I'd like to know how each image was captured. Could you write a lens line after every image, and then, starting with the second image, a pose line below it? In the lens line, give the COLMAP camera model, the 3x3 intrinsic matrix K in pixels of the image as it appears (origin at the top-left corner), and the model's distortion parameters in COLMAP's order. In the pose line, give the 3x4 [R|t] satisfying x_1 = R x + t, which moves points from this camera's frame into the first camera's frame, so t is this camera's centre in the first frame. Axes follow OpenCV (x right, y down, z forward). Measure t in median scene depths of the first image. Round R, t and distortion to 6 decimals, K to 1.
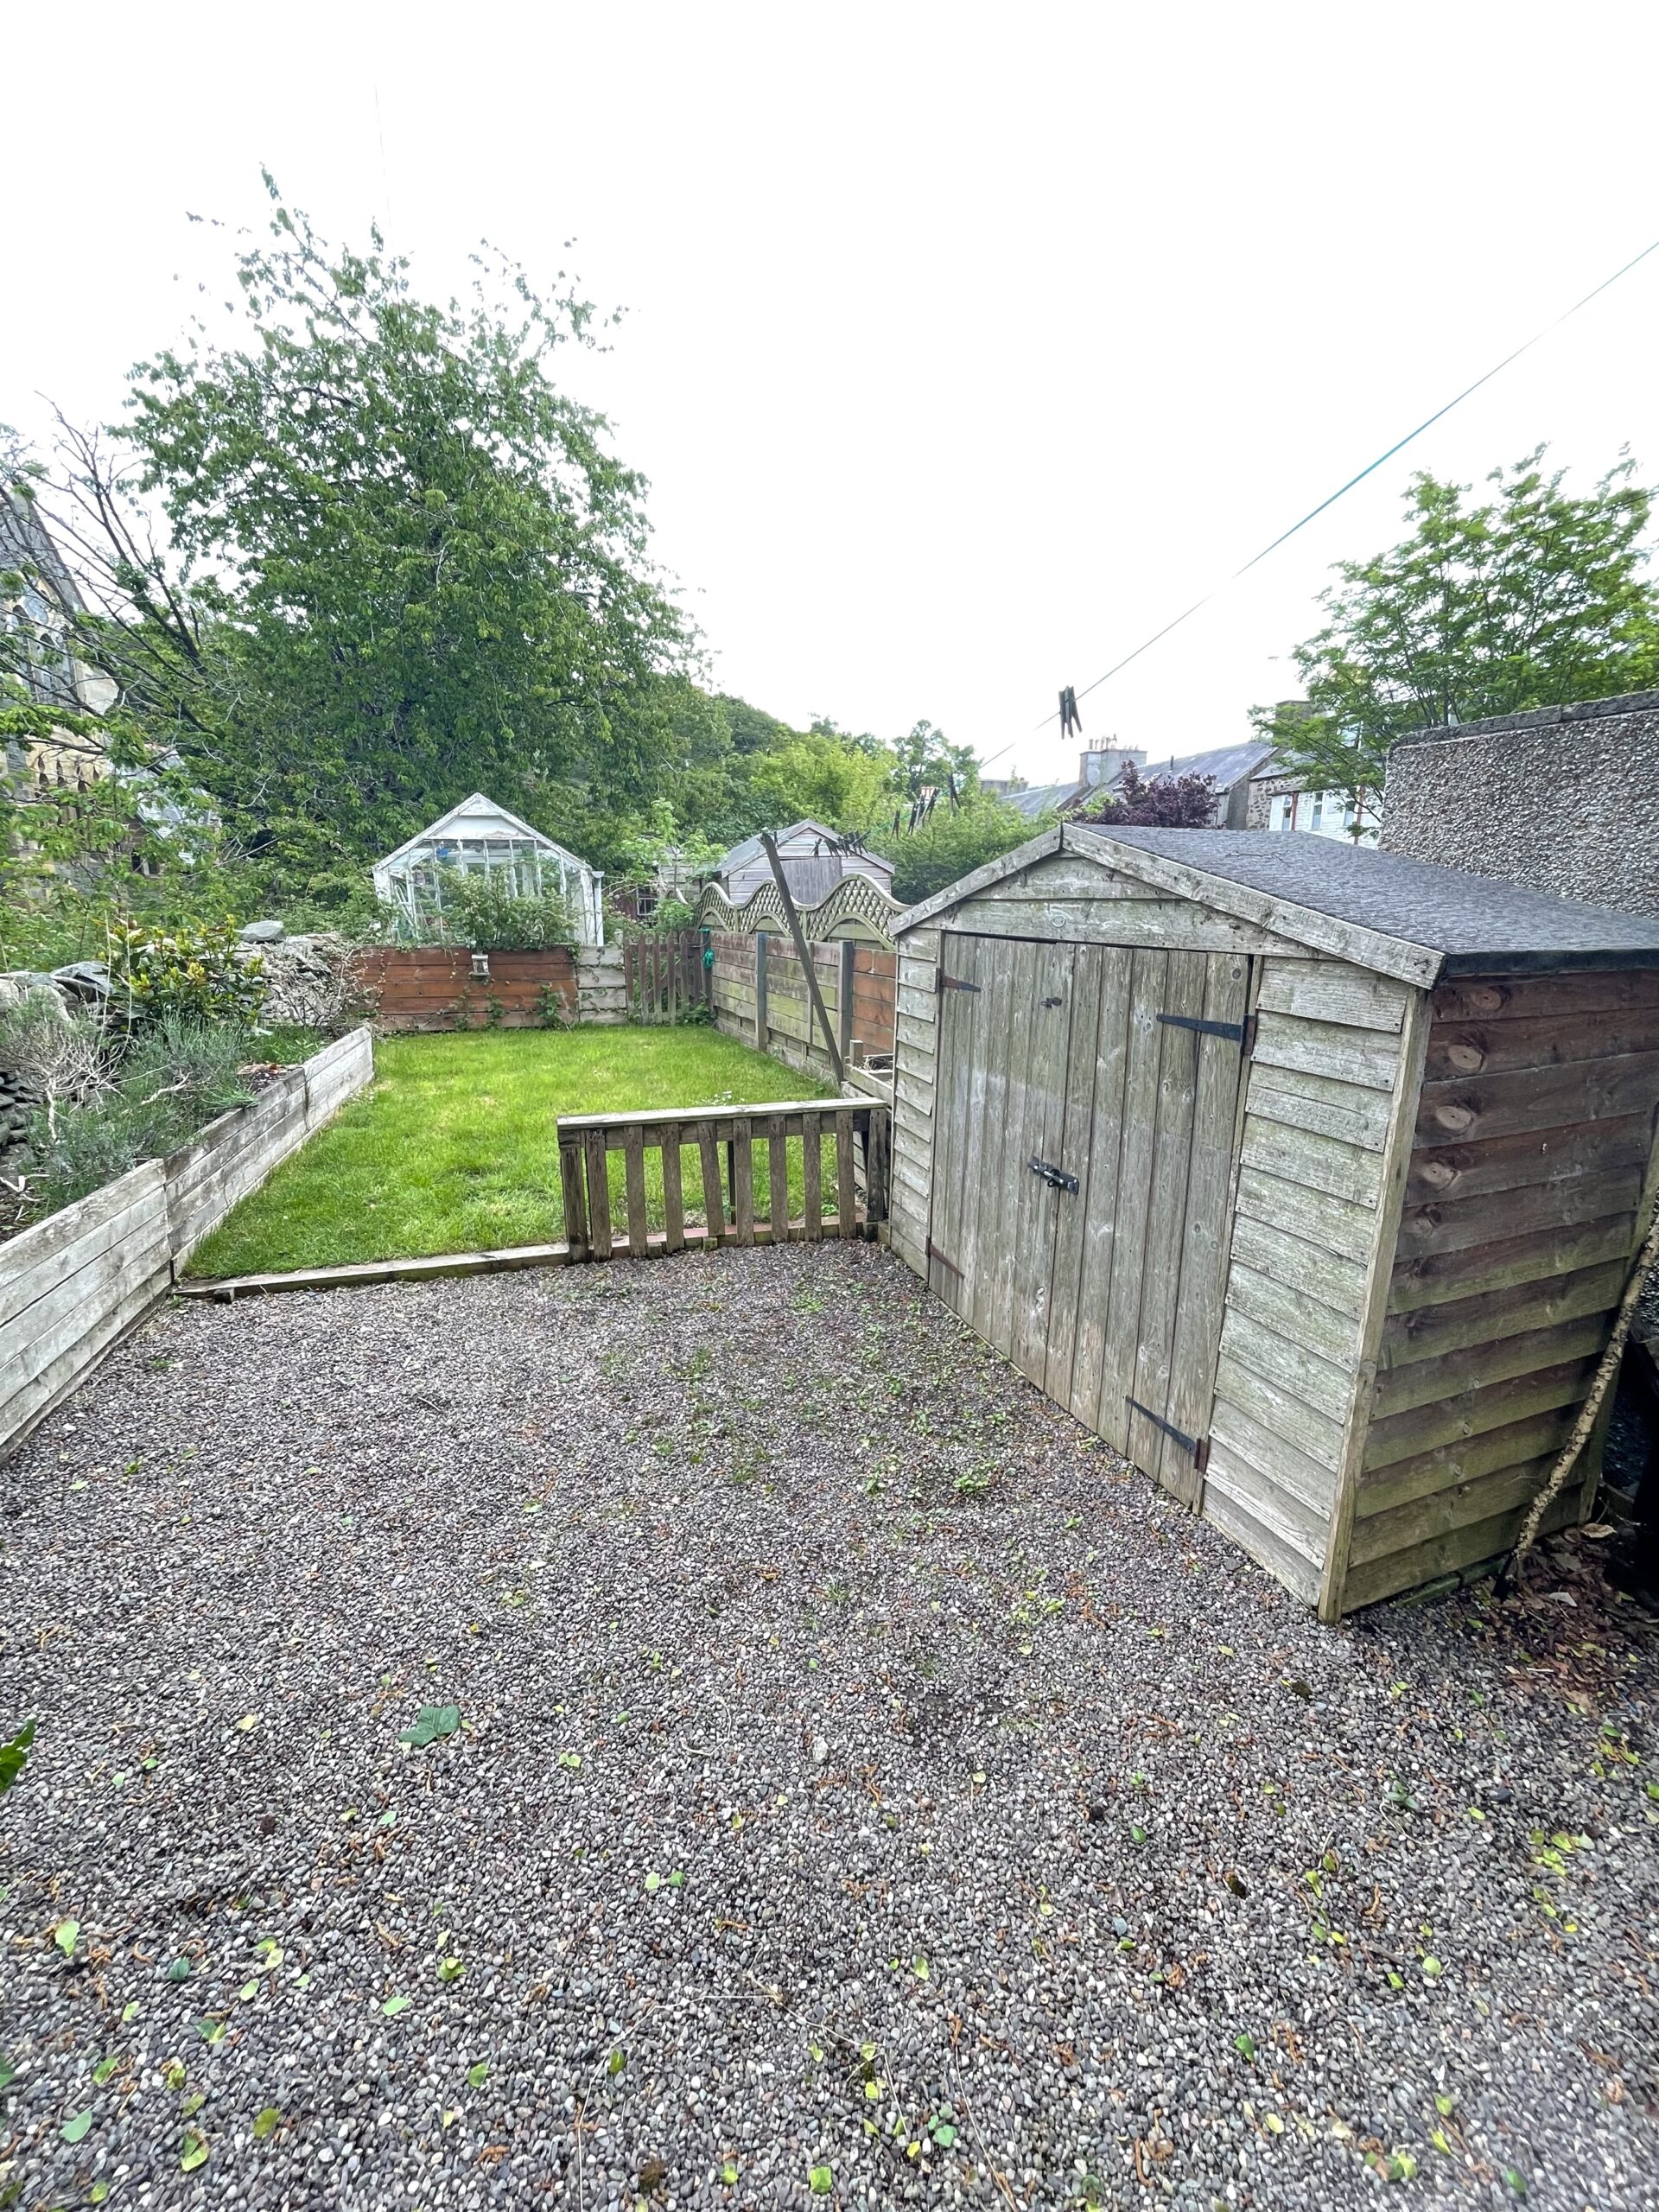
lens RADIAL K [[892.1, 0, 822.7], [0, 892.1, 1102.5], [0, 0, 1]] dist [0.003056, -0.001633]
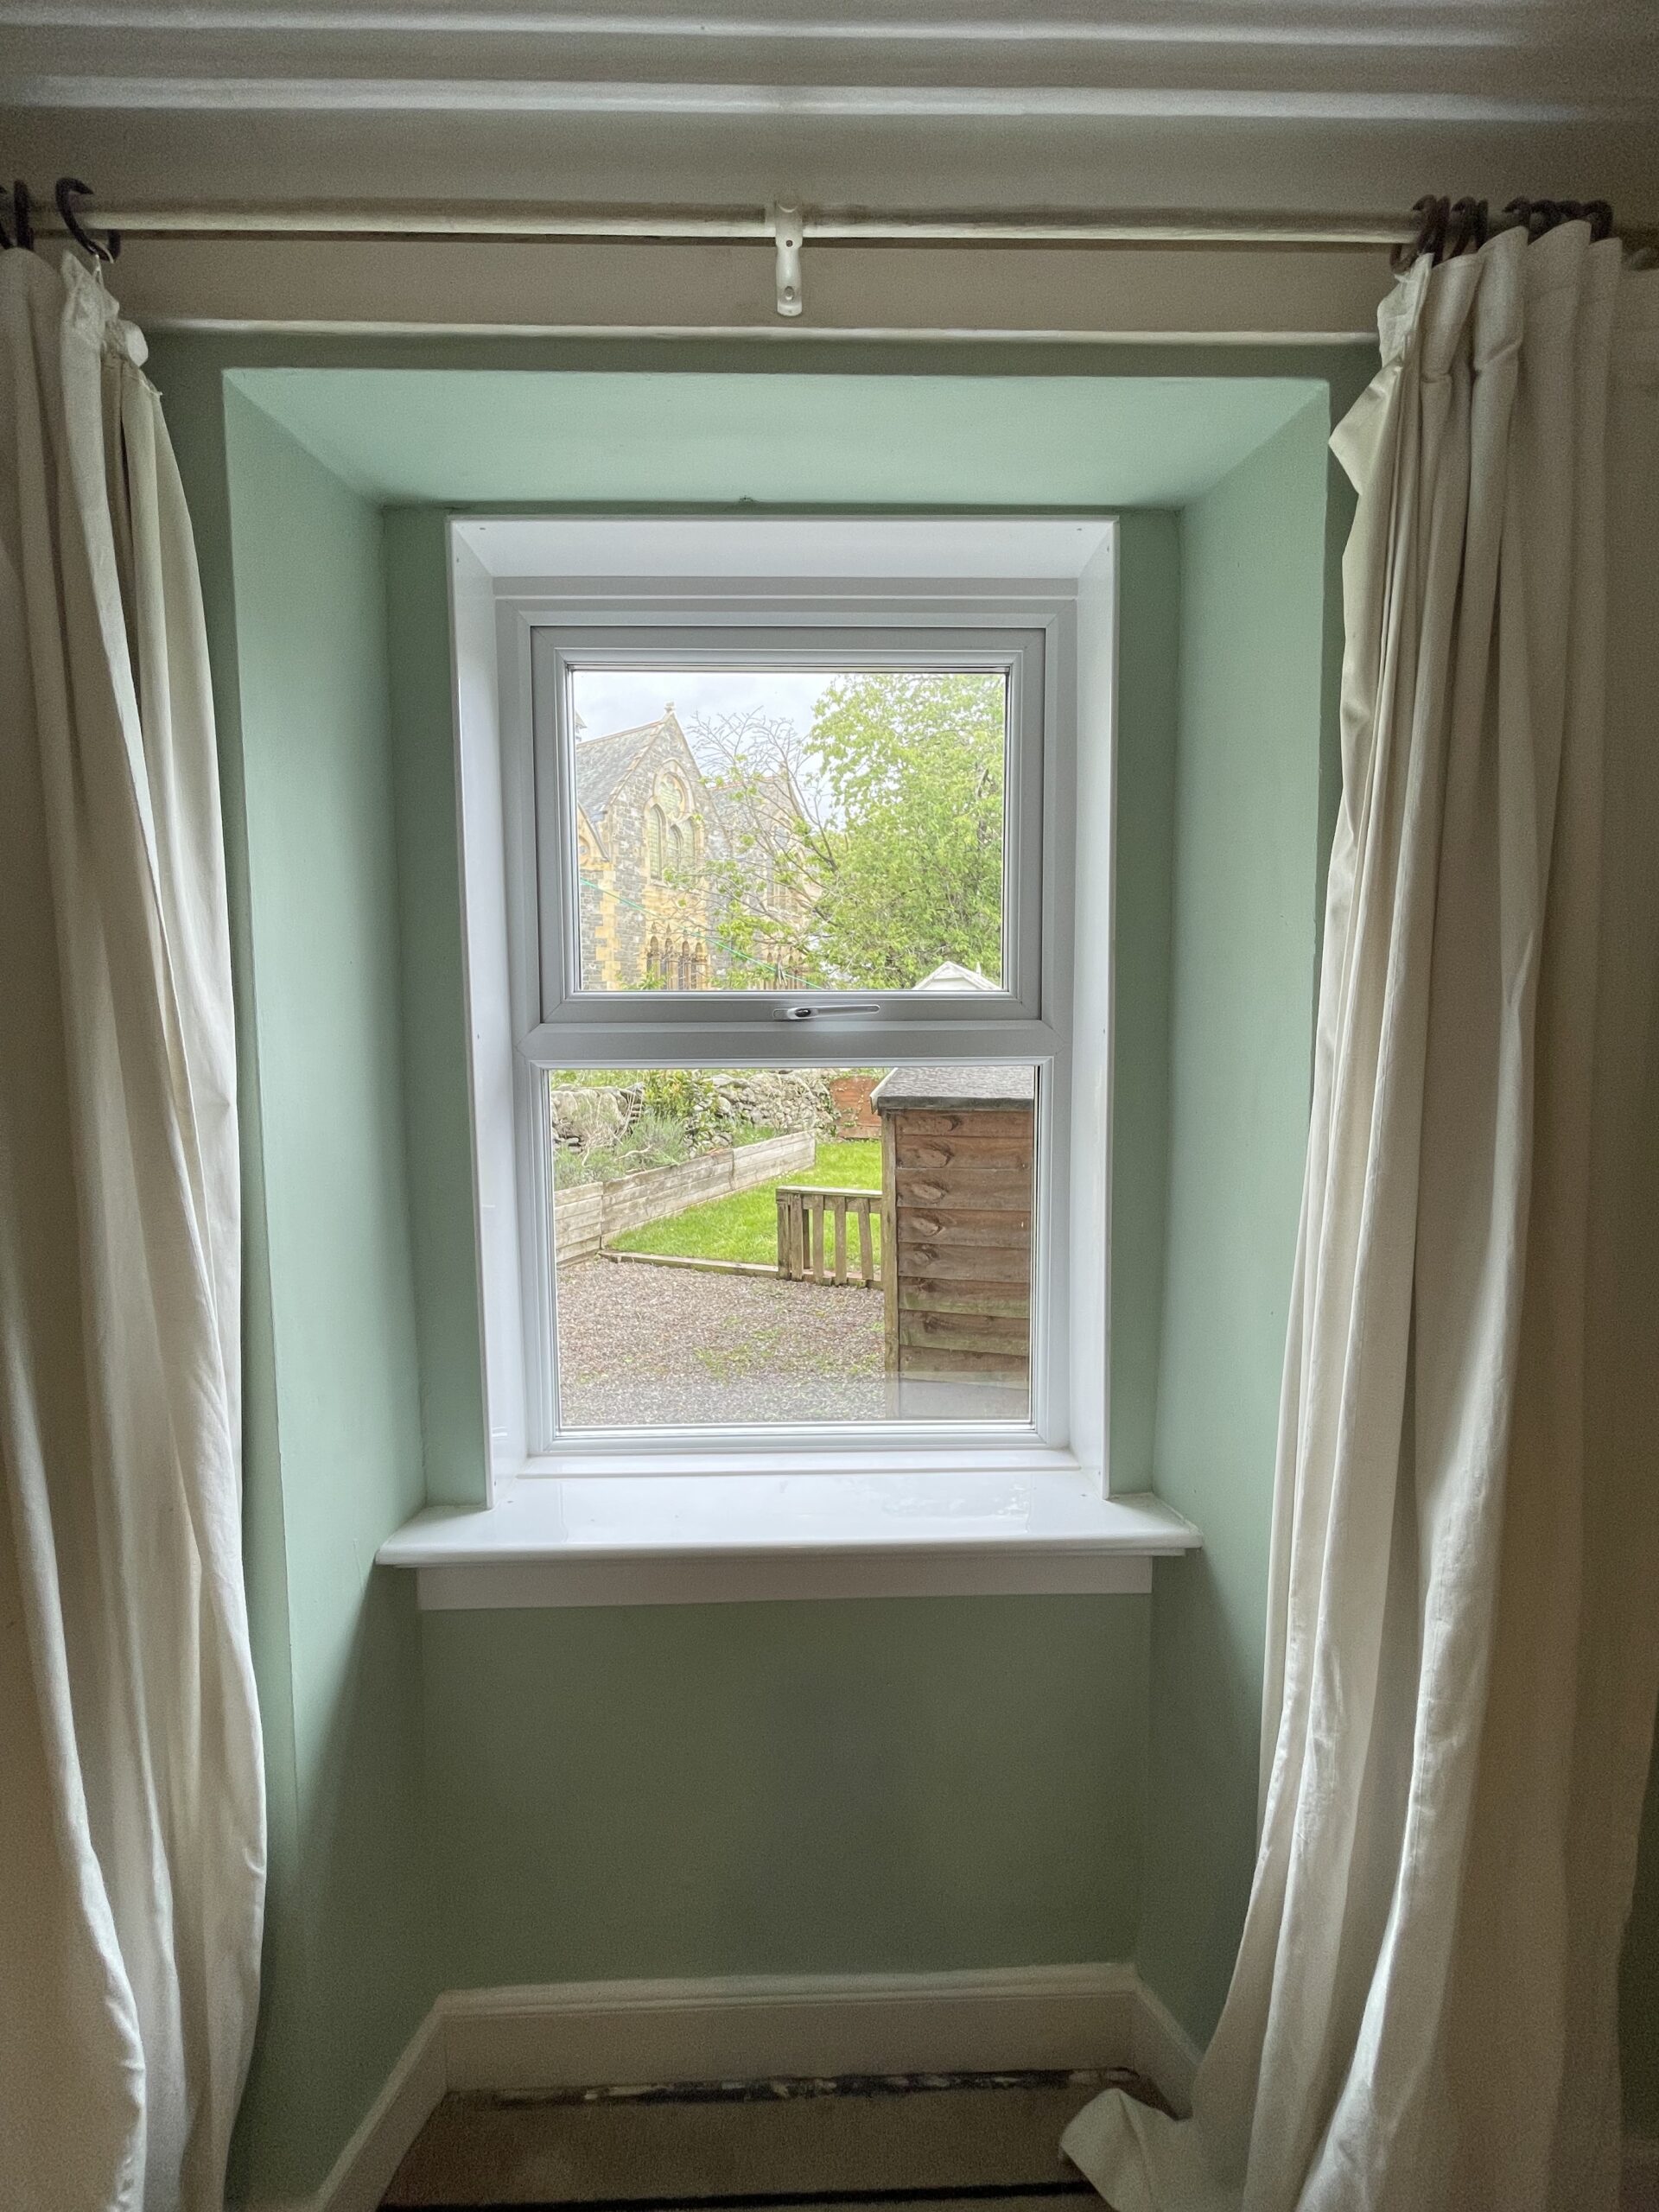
lens RADIAL K [[892.1, 0, 838.2], [0, 892.1, 1101.5], [0, 0, 1]] dist [0.003056, -0.001633]
pose [[0.789698, 0.038774, -0.612269, 0.739601], [-0.127534, 0.986574, -0.102015, 0.018681], [0.600093, 0.158647, 0.784041, -0.217523]]
